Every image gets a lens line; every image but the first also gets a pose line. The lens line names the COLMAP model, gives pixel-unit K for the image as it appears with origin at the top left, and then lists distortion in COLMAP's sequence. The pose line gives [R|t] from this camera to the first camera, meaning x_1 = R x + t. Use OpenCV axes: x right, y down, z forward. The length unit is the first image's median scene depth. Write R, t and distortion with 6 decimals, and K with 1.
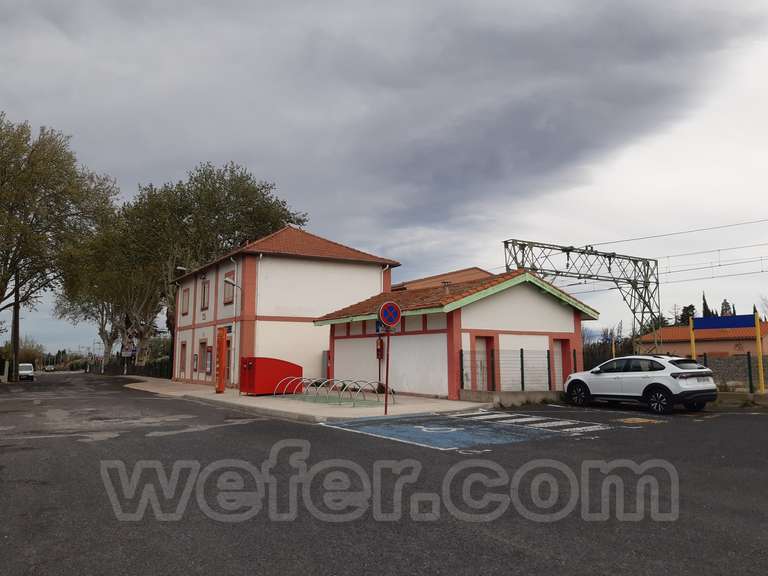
lens RADIAL K [[553.0, 0, 403.8], [0, 553.0, 272.7], [0, 0, 1]] dist [0.000198, 0.001207]
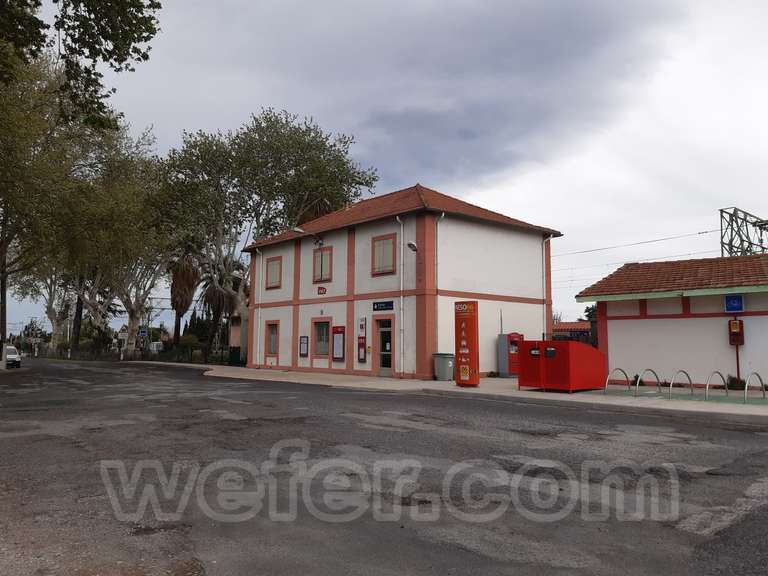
lens RADIAL K [[573.3, 0, 384.0], [0, 573.3, 288.0], [0, 0, 1]] dist [0.055441, -0.132582]
pose [[0.995369, 0.032901, 0.090318, -0.338529], [-0.037133, 0.998270, 0.045585, 0.032863], [-0.088662, -0.048728, 0.994869, 0.143211]]
